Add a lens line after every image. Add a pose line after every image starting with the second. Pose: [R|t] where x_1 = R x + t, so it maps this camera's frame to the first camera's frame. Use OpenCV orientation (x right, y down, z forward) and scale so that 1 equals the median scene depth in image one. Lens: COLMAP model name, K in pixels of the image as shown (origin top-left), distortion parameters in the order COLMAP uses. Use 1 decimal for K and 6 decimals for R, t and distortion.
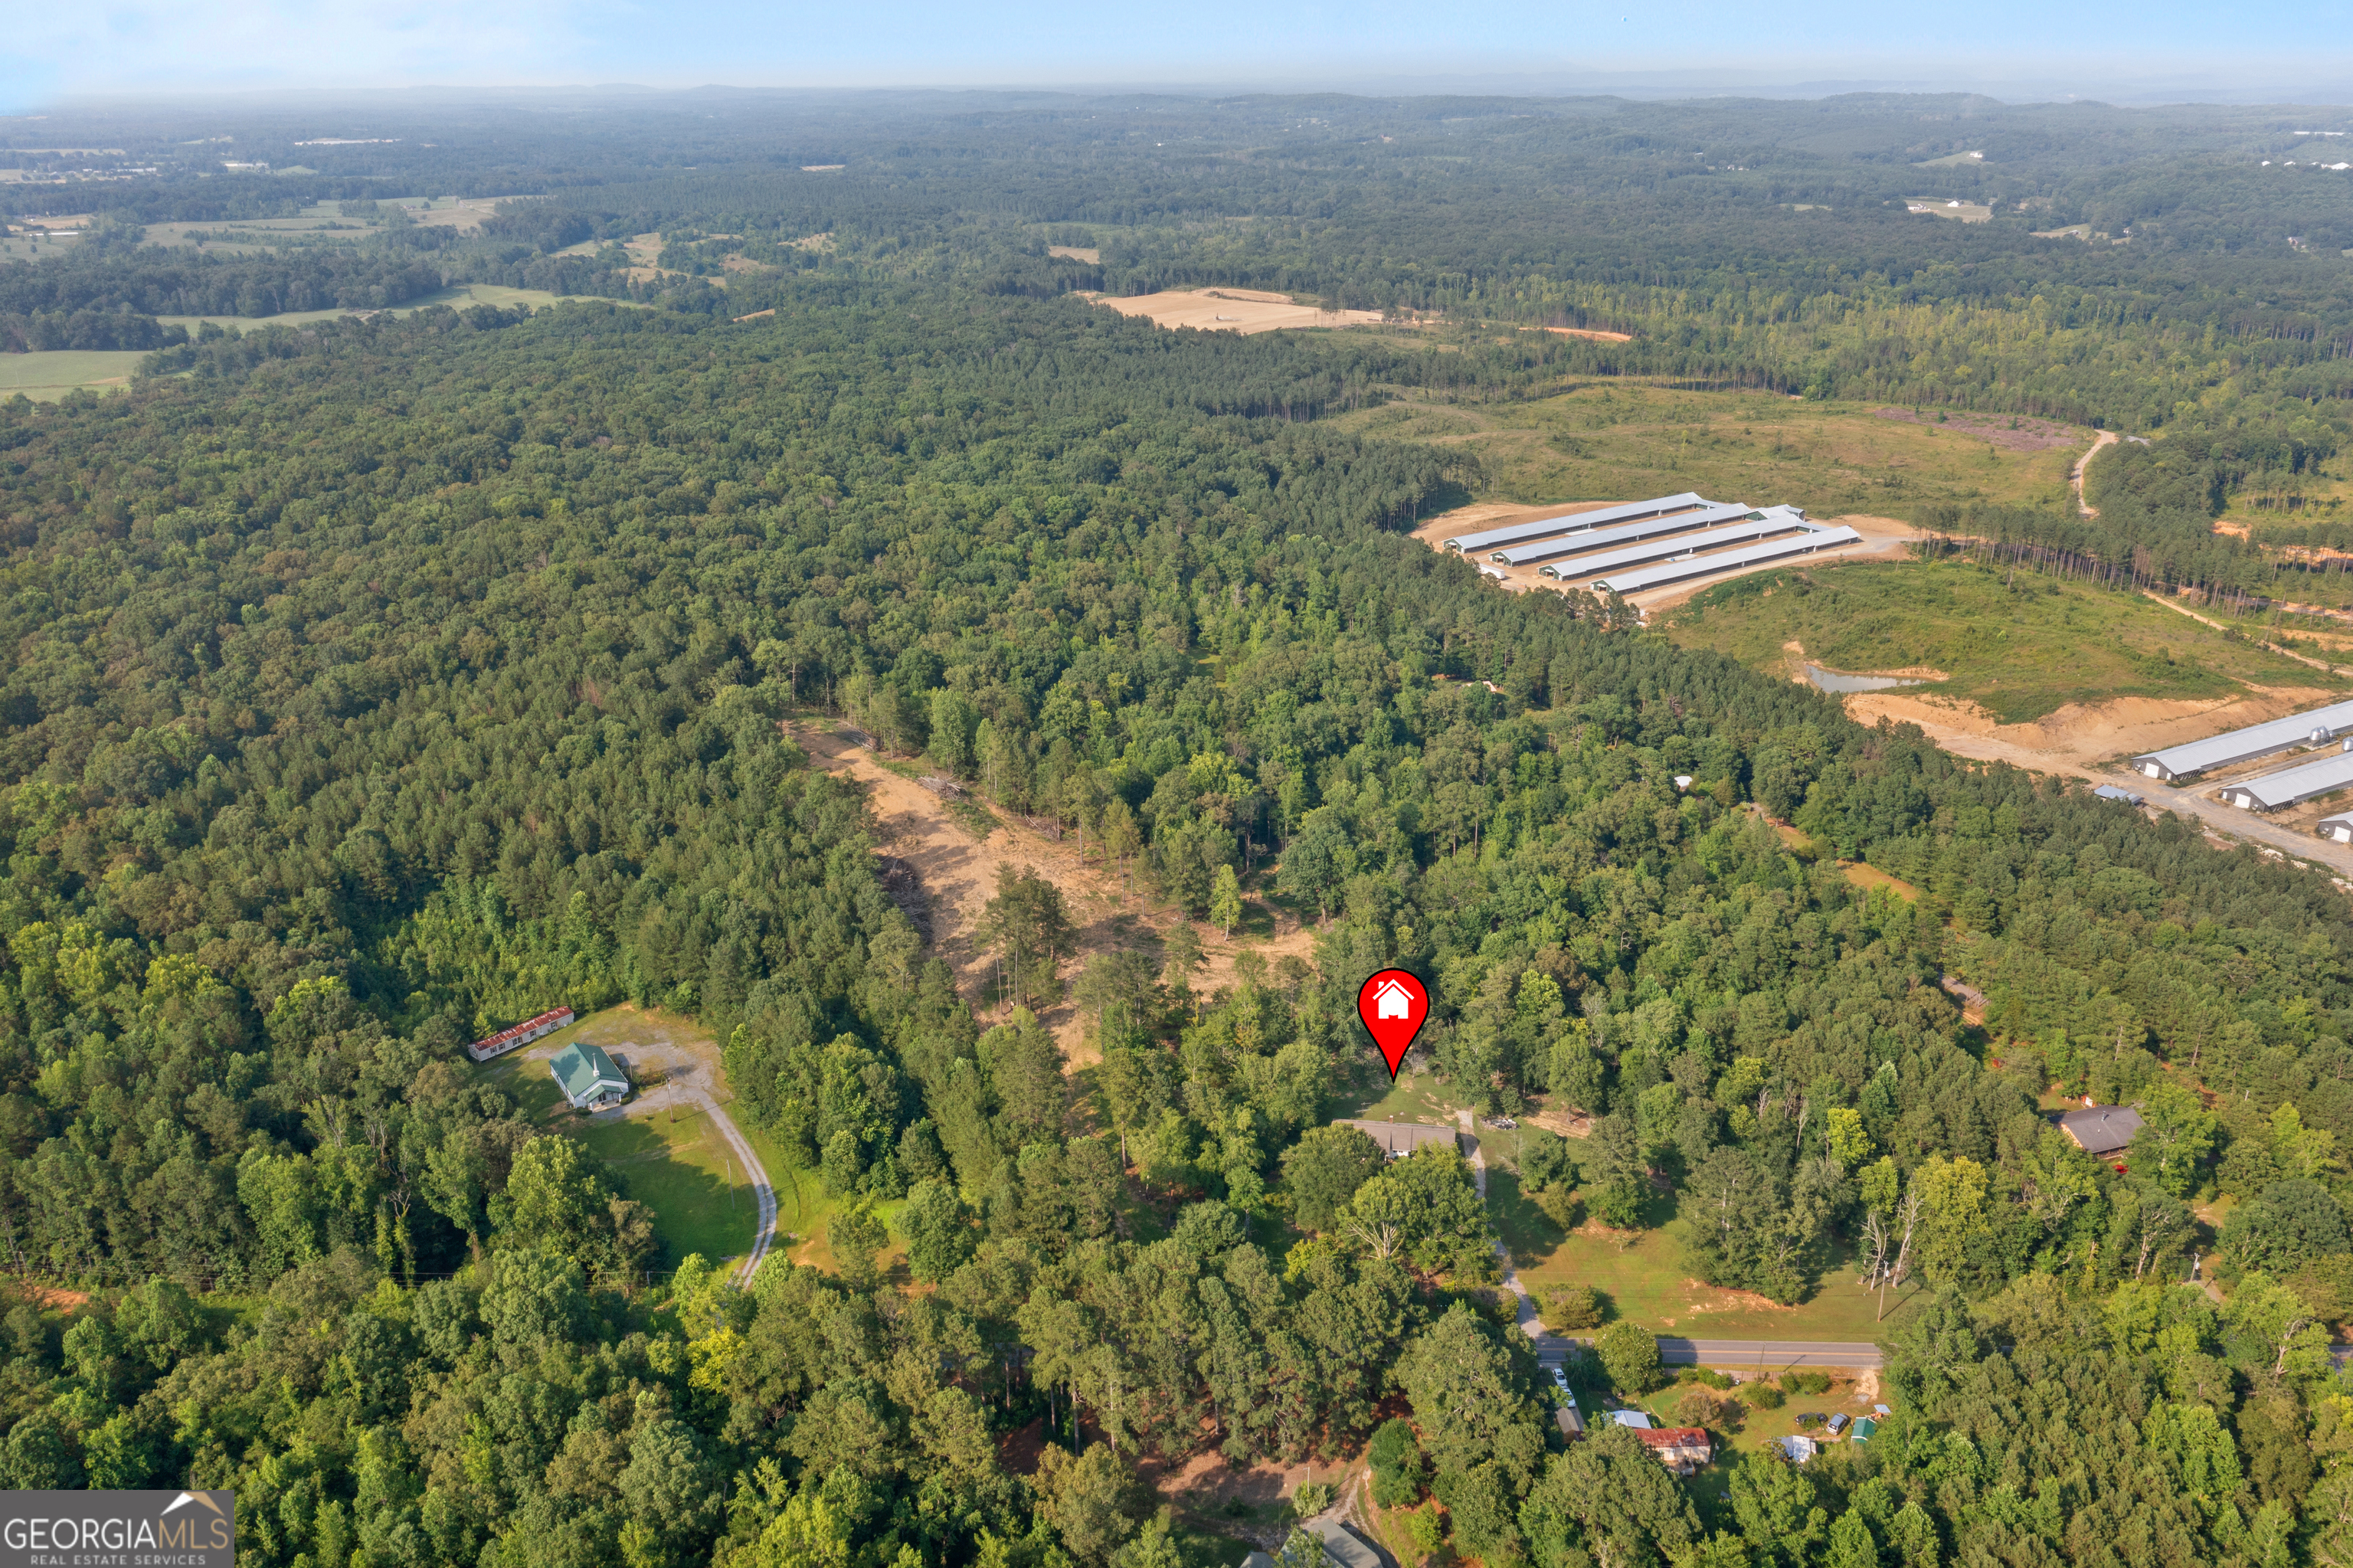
lens RADIAL K [[1855.9, 0, 1177.5], [0, 1855.9, 793.9], [0, 0, 1]] dist [-0.006394, 0.006867]
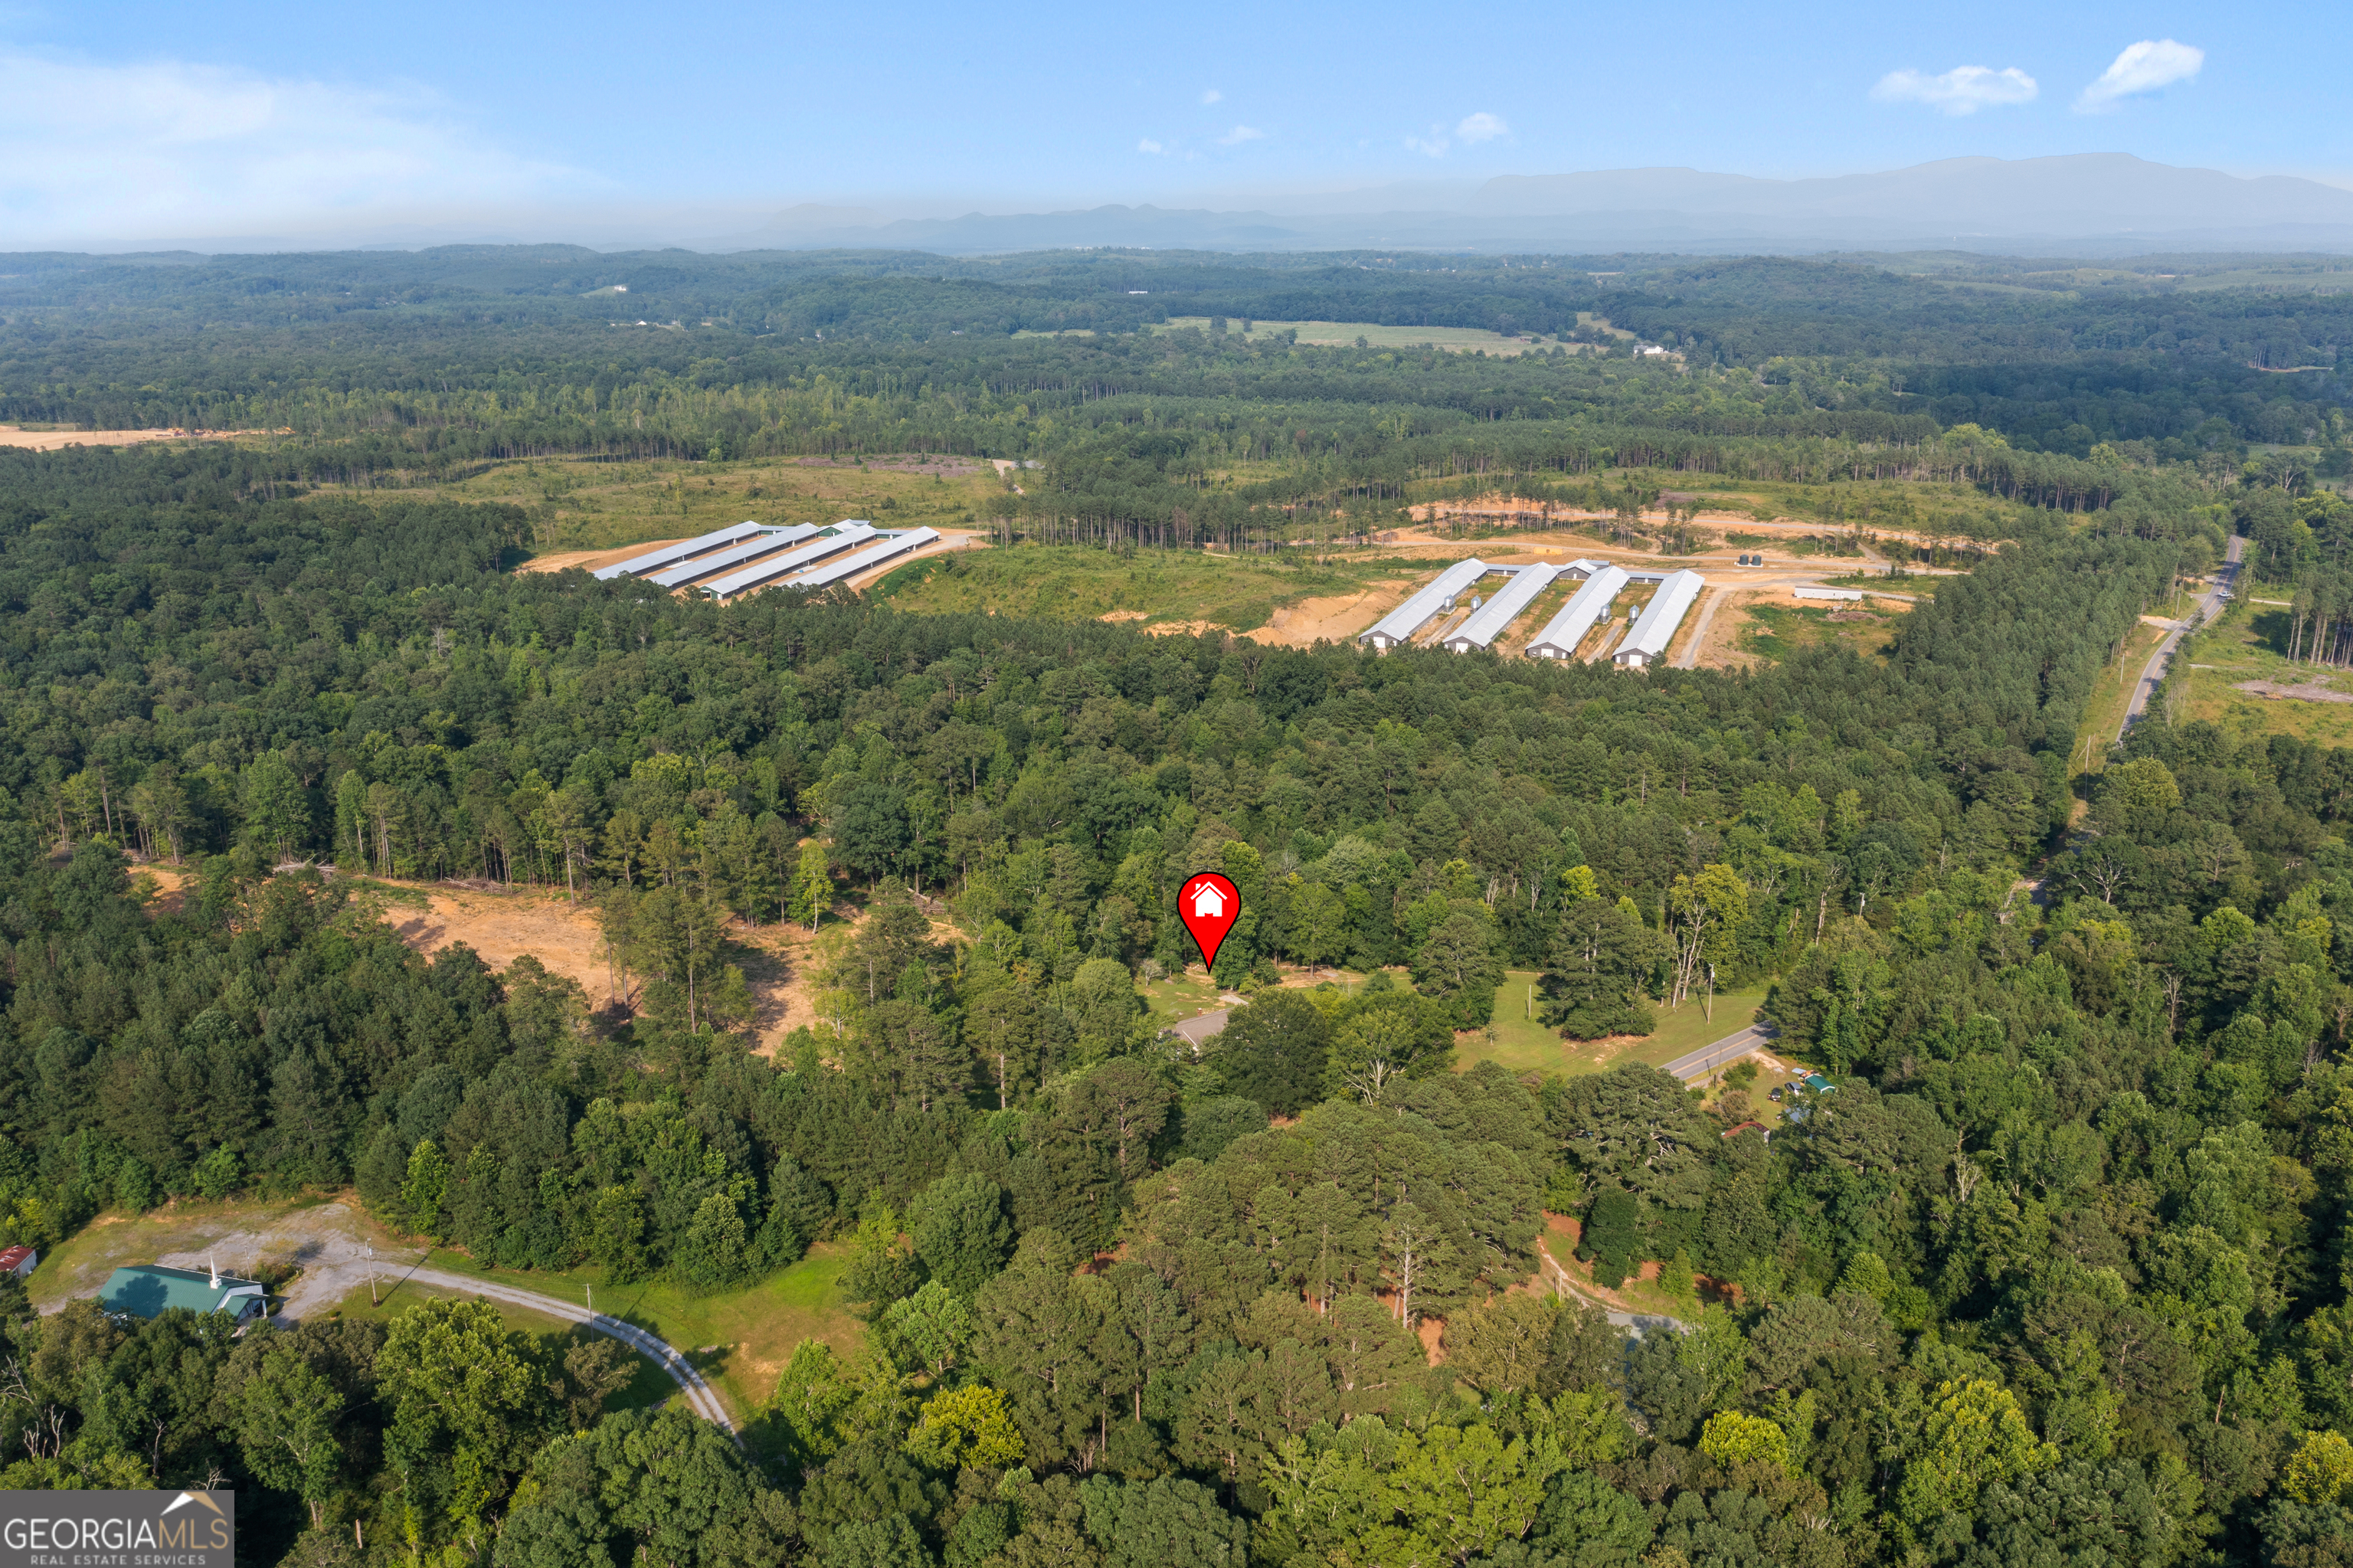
lens RADIAL K [[1855.9, 0, 1162.9], [0, 1855.9, 782.9], [0, 0, 1]] dist [-0.006394, 0.006867]
pose [[0.759537, -0.183555, 0.624028, -0.310135], [0.237412, 0.971404, -0.003233, 0.043608], [-0.605590, 0.150608, 0.781395, 0.188153]]
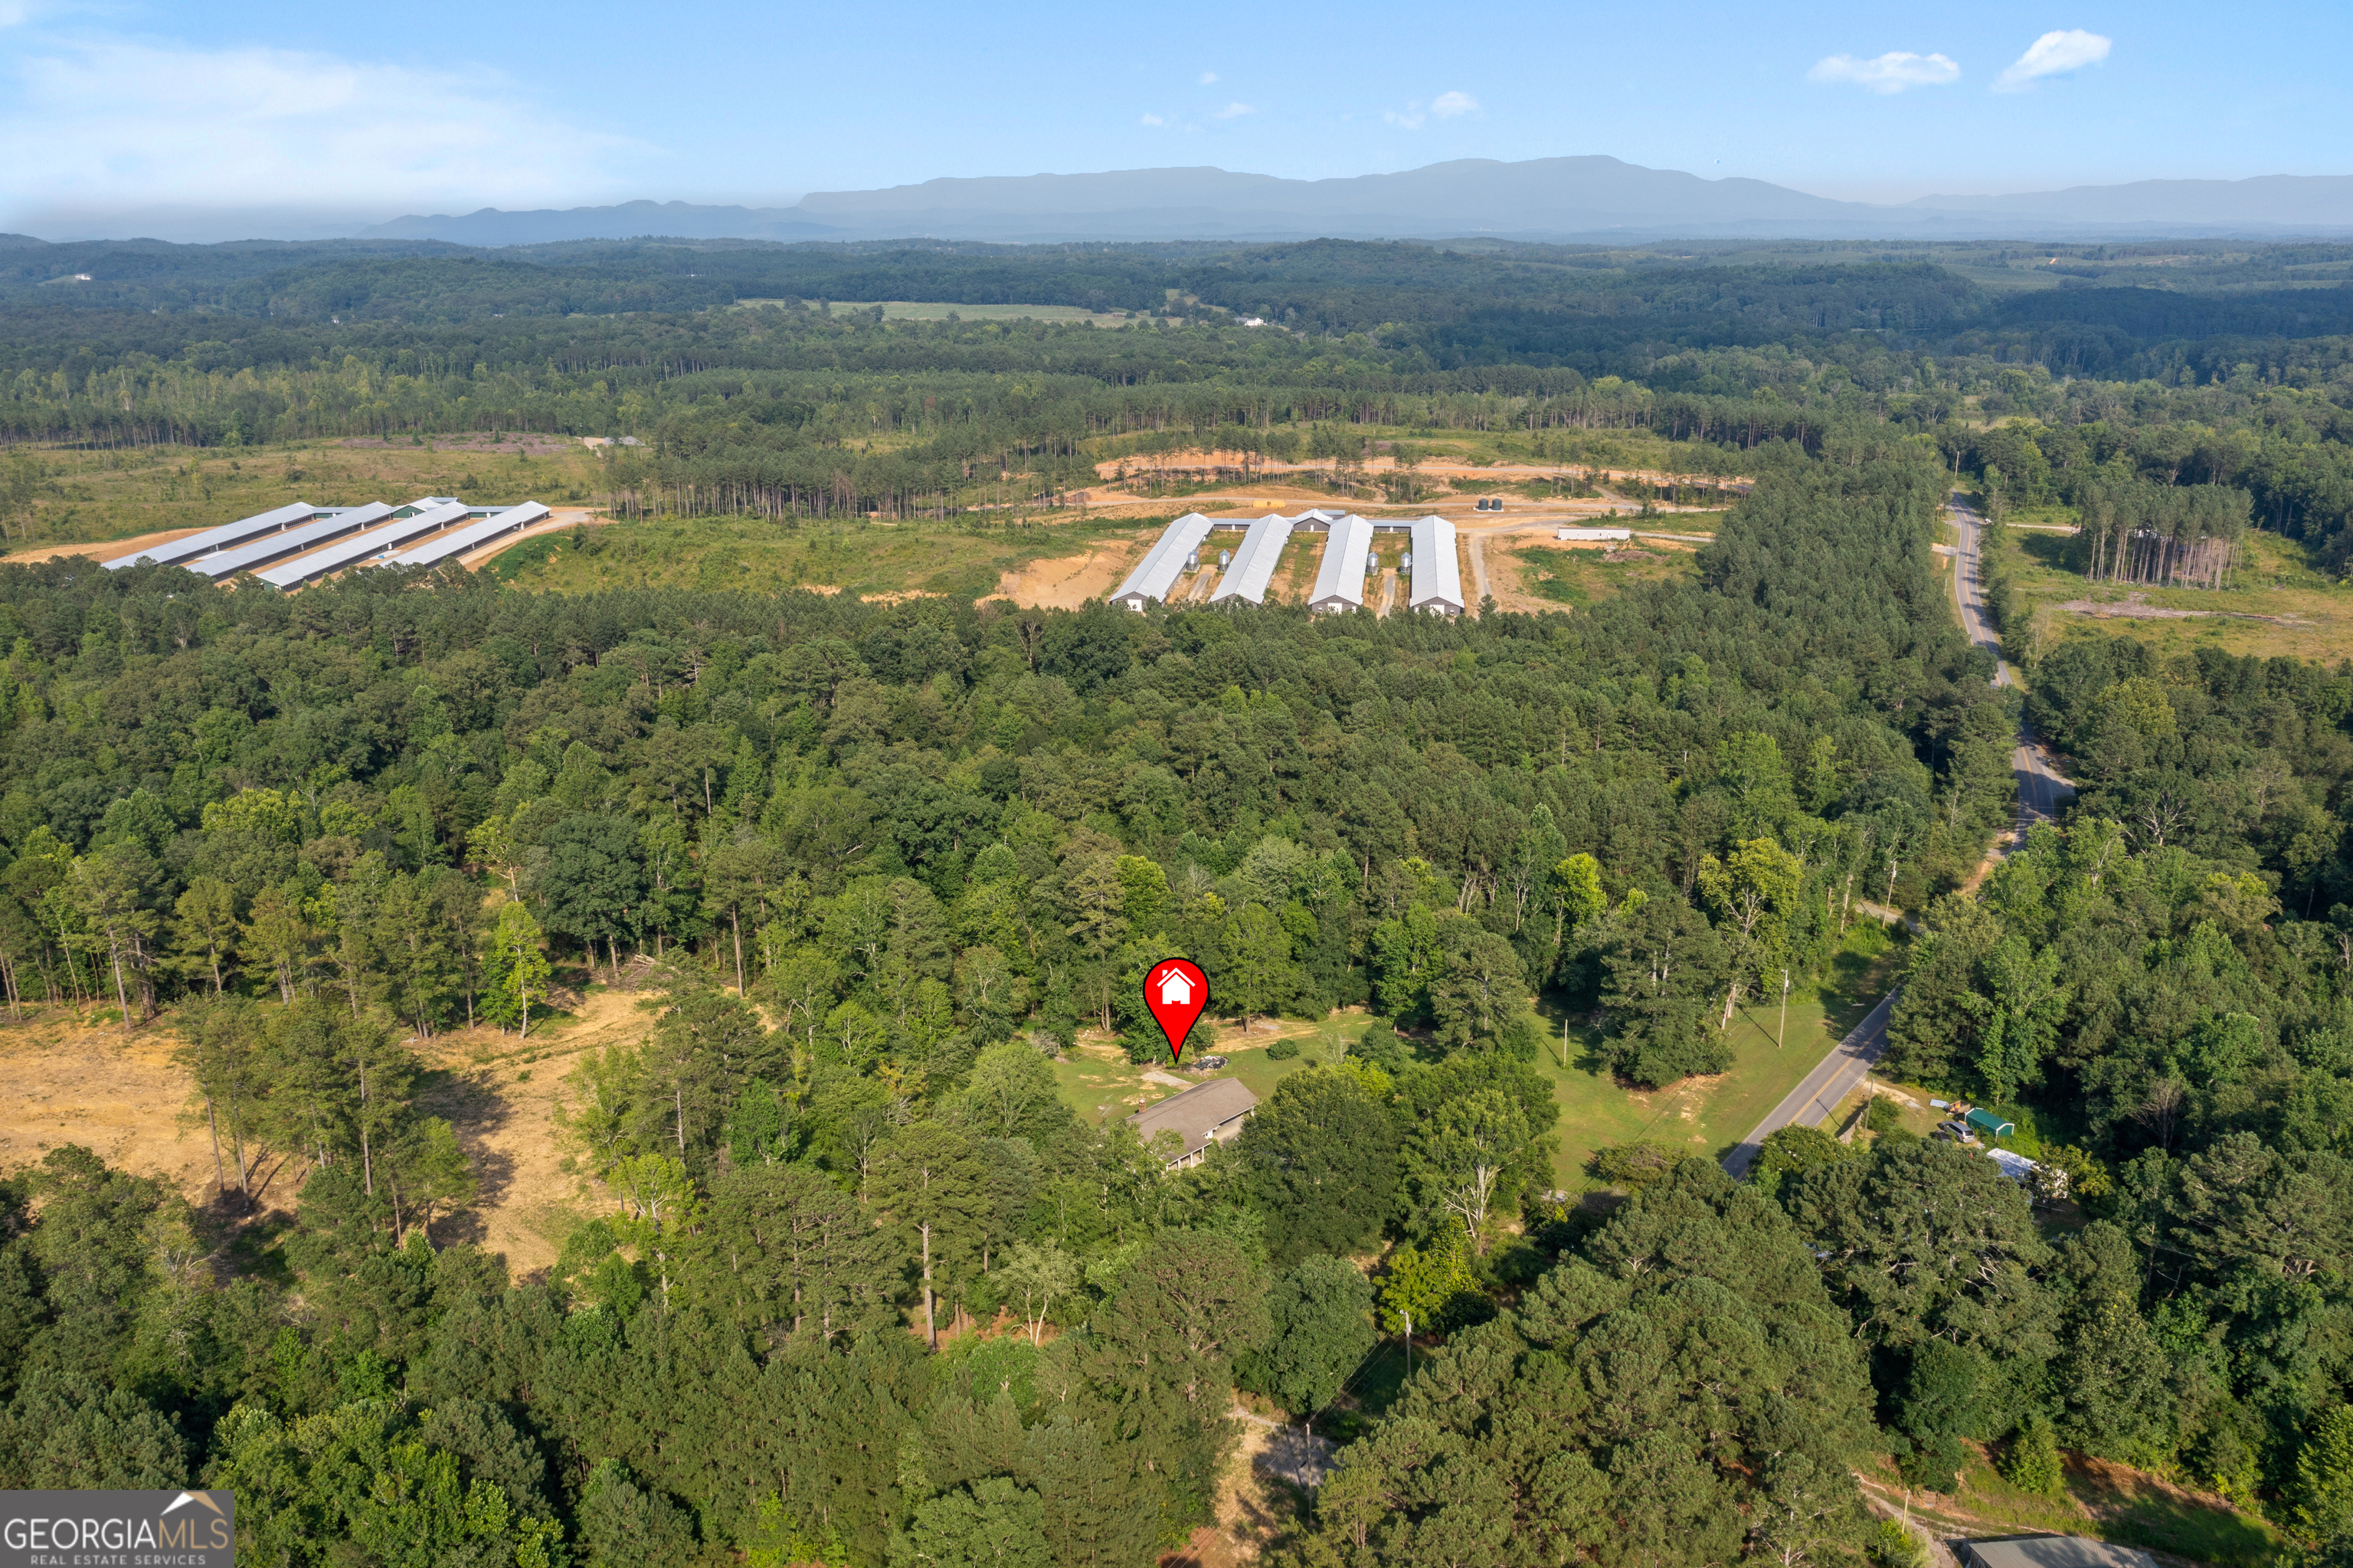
lens RADIAL K [[1855.9, 0, 1169.5], [0, 1855.9, 788.2], [0, 0, 1]] dist [-0.006394, 0.006867]
pose [[0.581761, -0.230519, 0.780010, -0.241179], [0.295609, 0.953342, 0.061267, 0.023898], [-0.757740, 0.194935, 0.622761, 0.394311]]
